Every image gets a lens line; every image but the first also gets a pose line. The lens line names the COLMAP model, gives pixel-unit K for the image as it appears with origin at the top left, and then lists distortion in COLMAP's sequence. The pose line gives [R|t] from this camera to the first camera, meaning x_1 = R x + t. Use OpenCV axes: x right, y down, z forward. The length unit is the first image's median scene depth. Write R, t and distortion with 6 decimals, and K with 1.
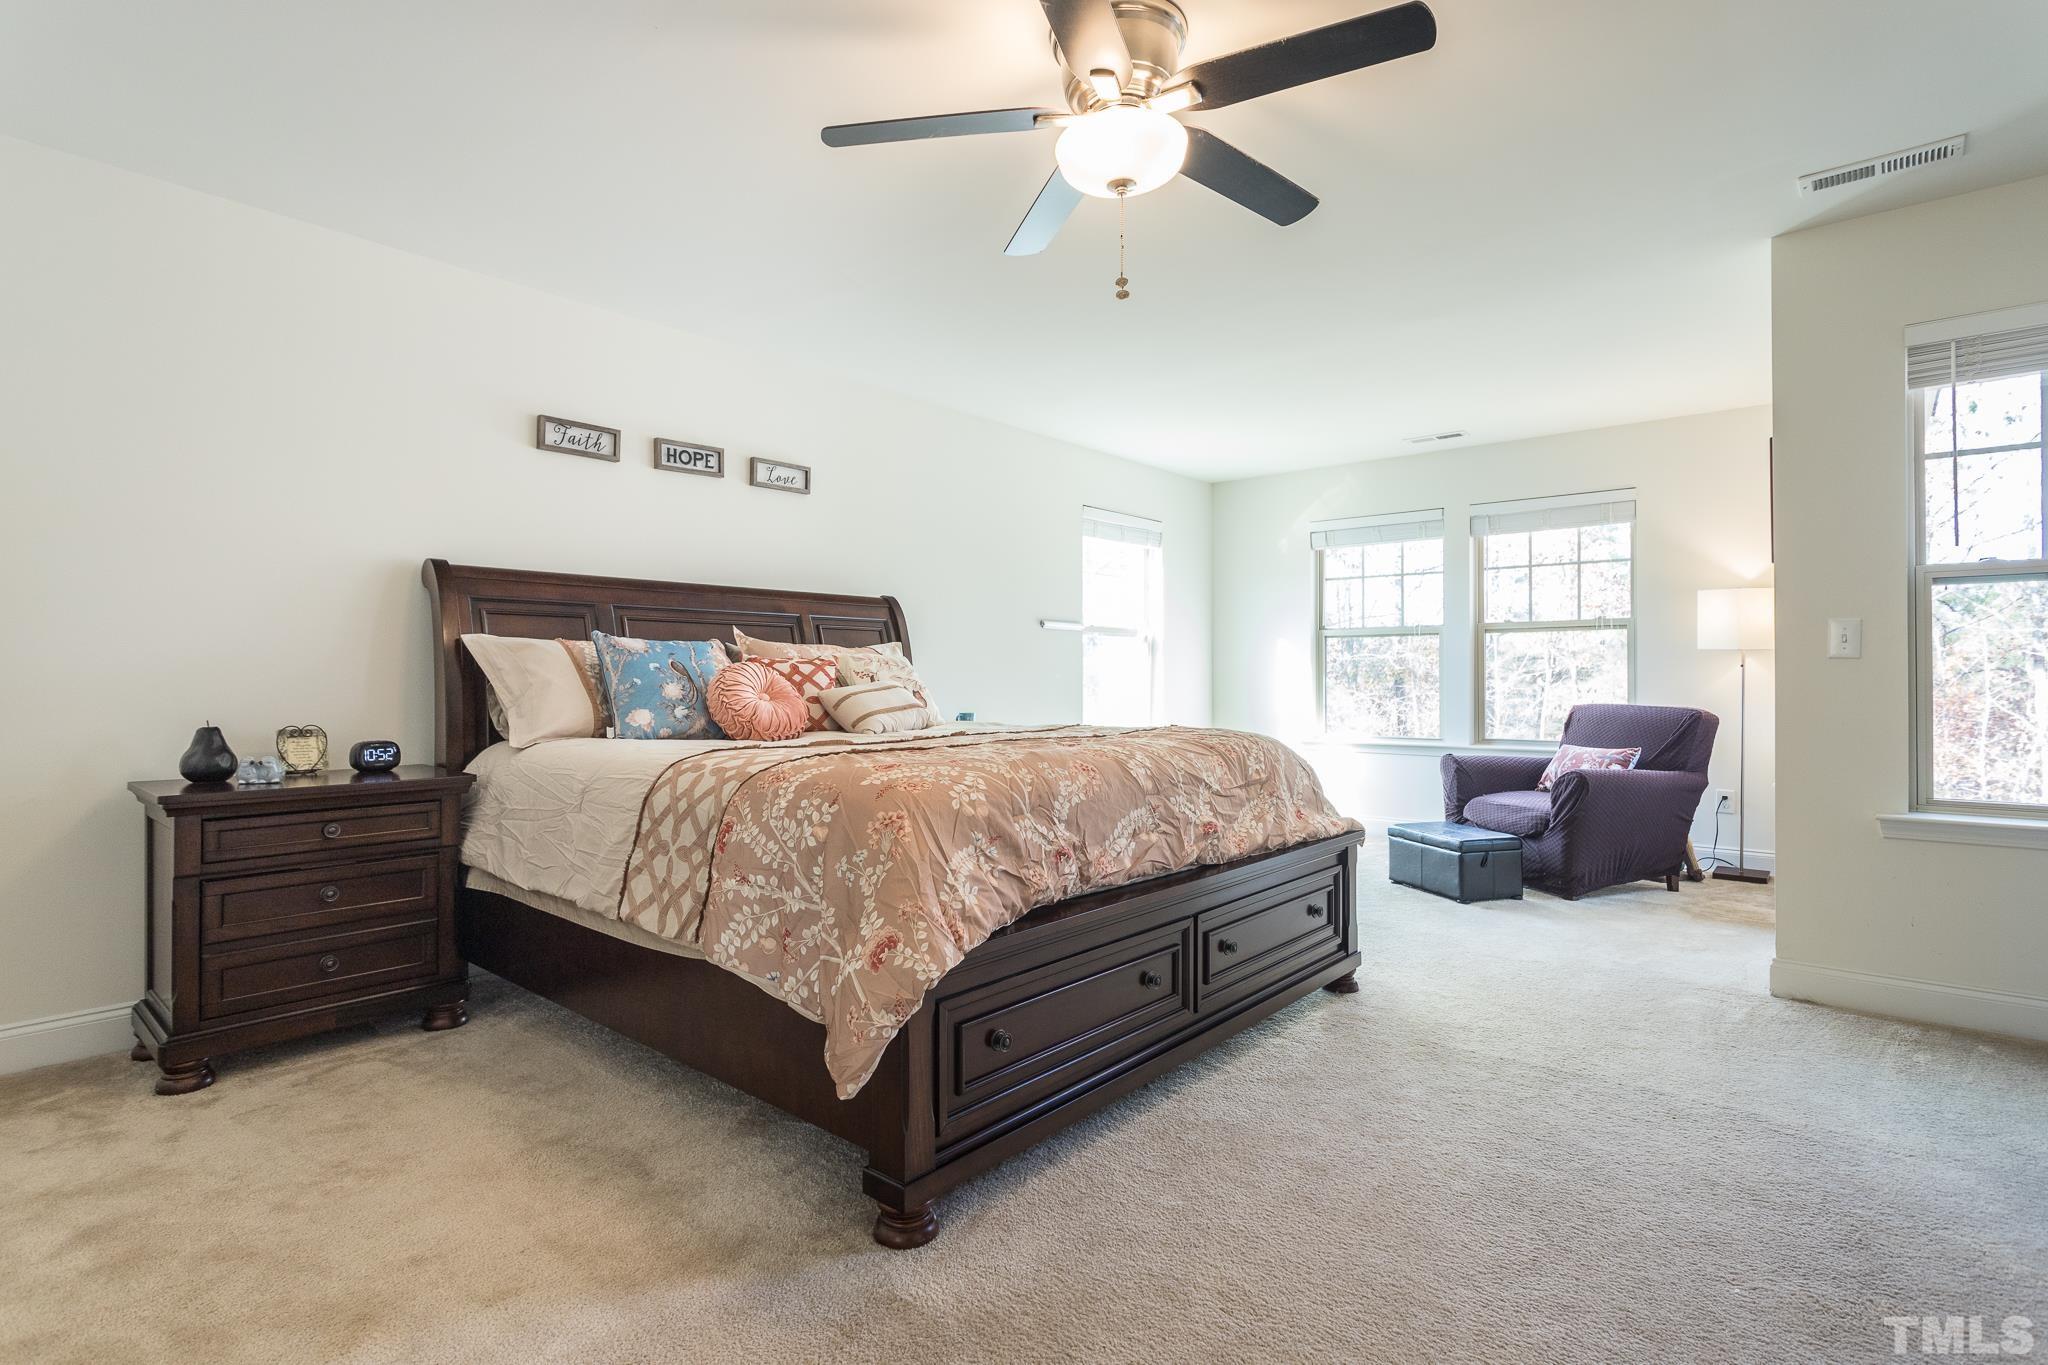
lens RADIAL K [[1014.2, 0, 1019.0], [0, 1014.2, 701.4], [0, 0, 1]] dist [-0.001839, -0.000056]
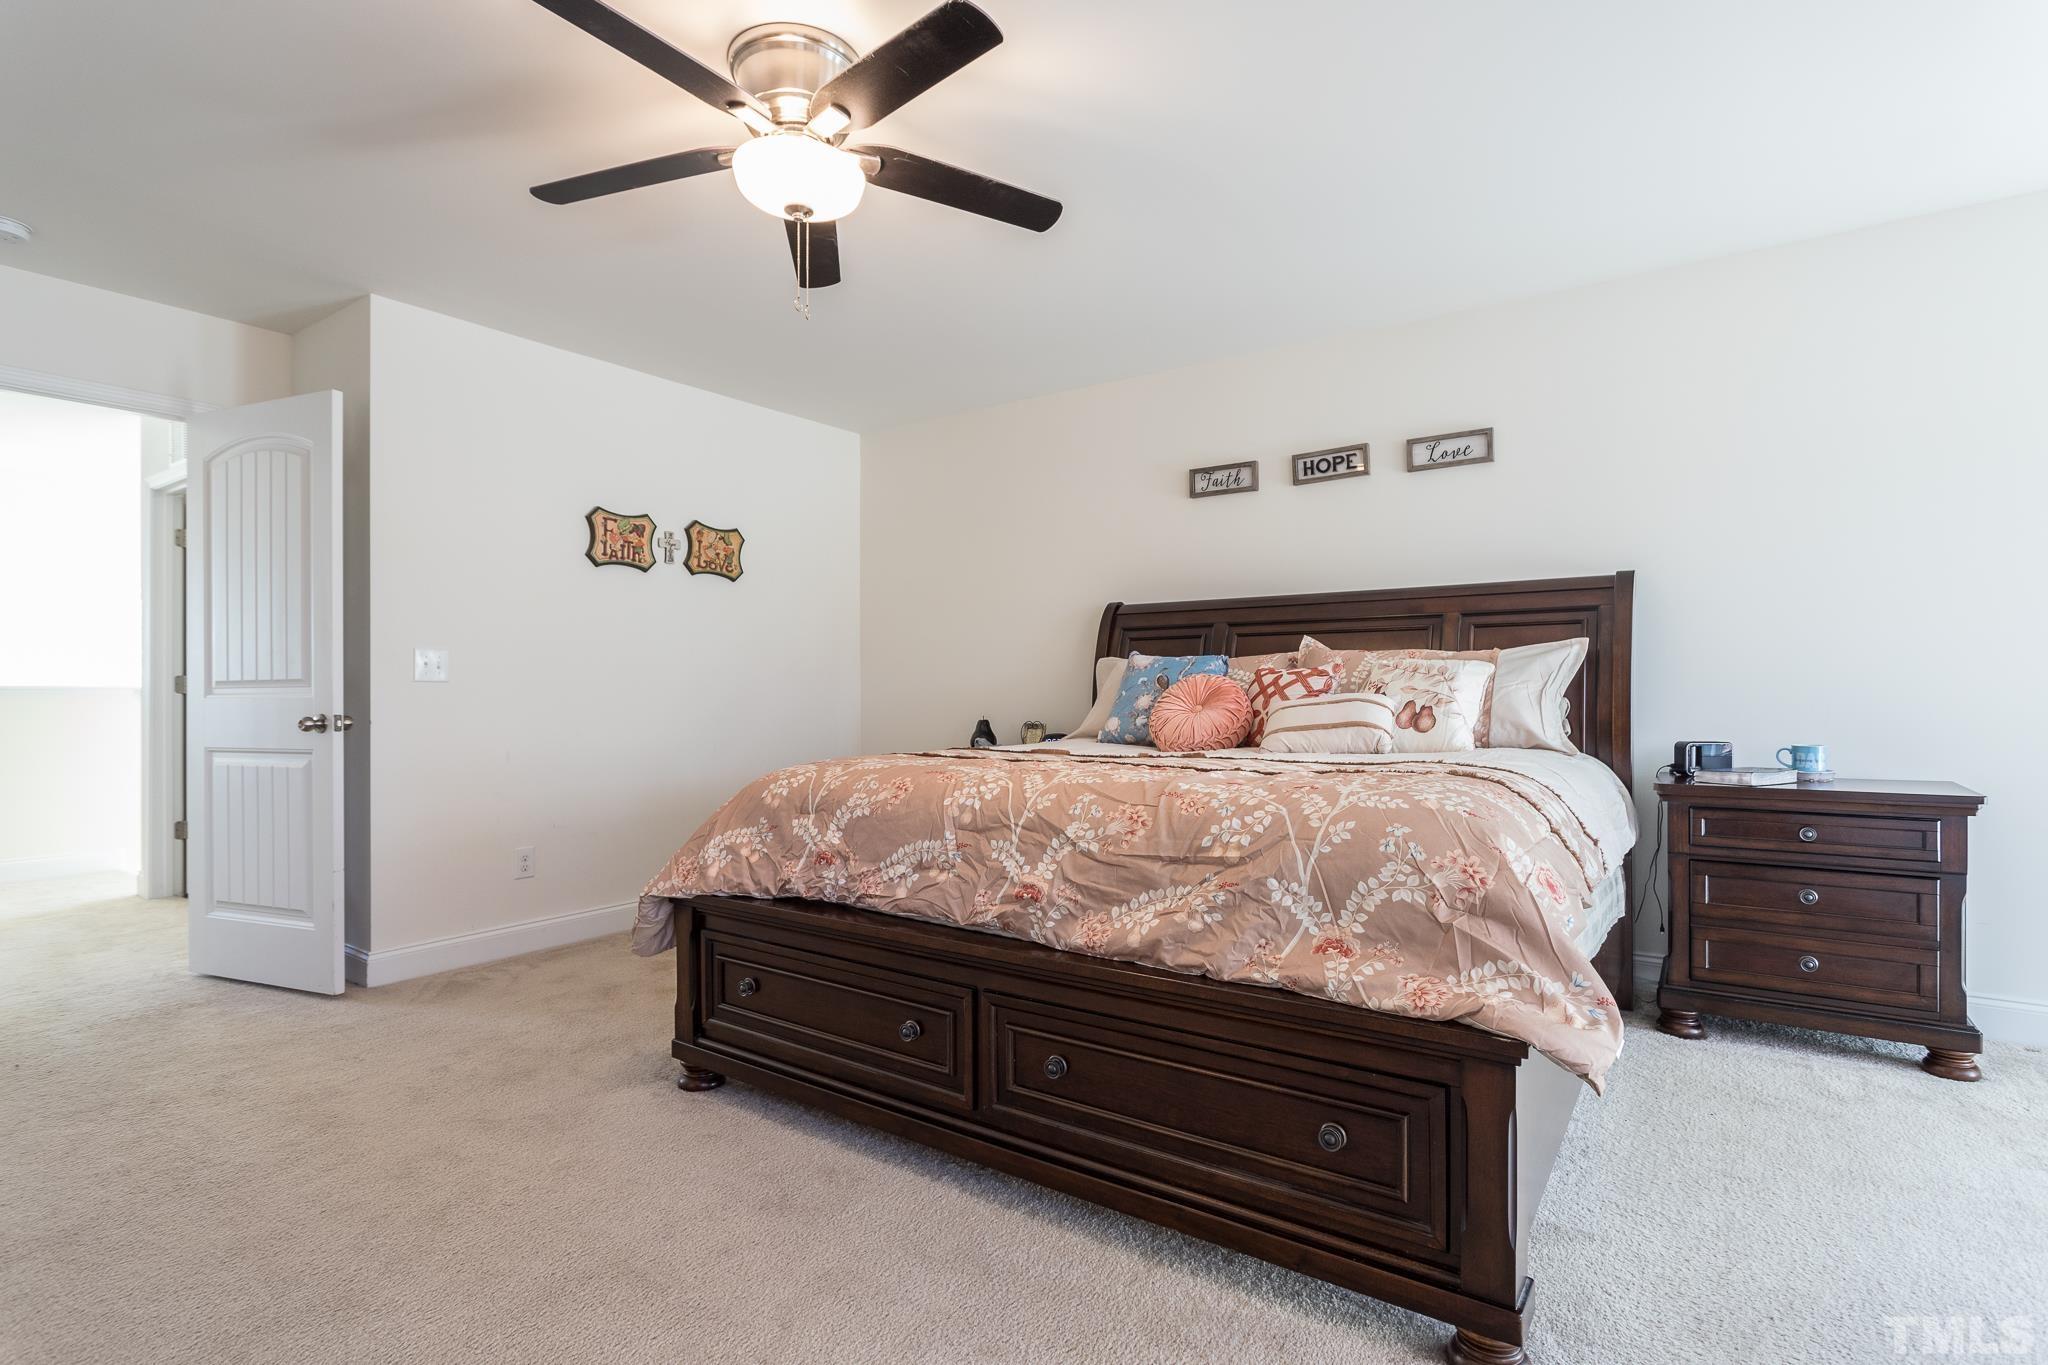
lens RADIAL K [[1014.2, 0, 1019.0], [0, 1014.2, 701.4], [0, 0, 1]] dist [-0.001839, -0.000056]
pose [[0.095667, 0.011376, -0.995348, 0.684335], [-0.017114, 0.999806, 0.009782, -0.017417], [0.995266, 0.016098, 0.095843, 0.670481]]
